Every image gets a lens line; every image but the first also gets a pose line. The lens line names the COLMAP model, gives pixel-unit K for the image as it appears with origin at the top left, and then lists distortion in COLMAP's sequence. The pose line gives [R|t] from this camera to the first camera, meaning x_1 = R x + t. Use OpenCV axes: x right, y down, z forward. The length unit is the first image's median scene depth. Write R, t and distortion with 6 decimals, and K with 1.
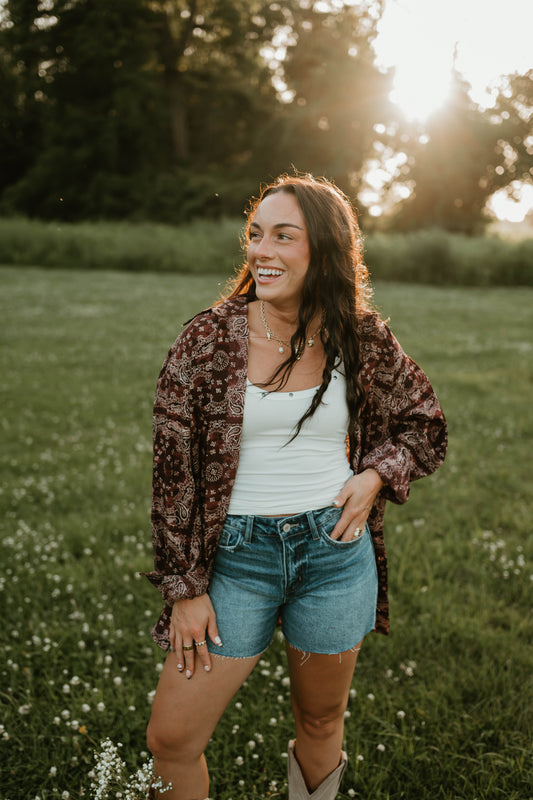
lens RADIAL K [[755.6, 0, 266.1], [0, 755.6, 398.9], [0, 0, 1]] dist [-0.006380, 0.000000]
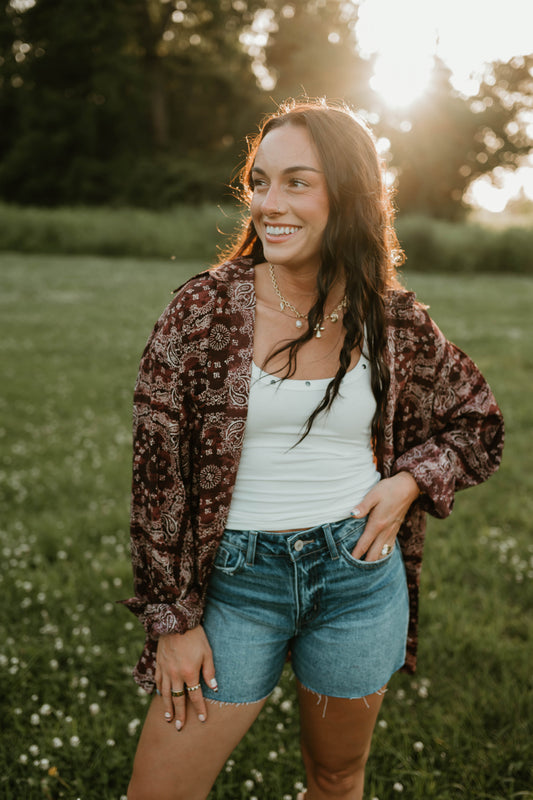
lens RADIAL K [[755.6, 0, 268.4], [0, 755.6, 399.9], [0, 0, 1]] dist [-0.006380, 0.000000]
pose [[0.999611, -0.001913, 0.027811, -0.019546], [0.001451, 0.999861, 0.016611, 0.000512], [-0.027839, -0.016564, 0.999475, 0.132886]]
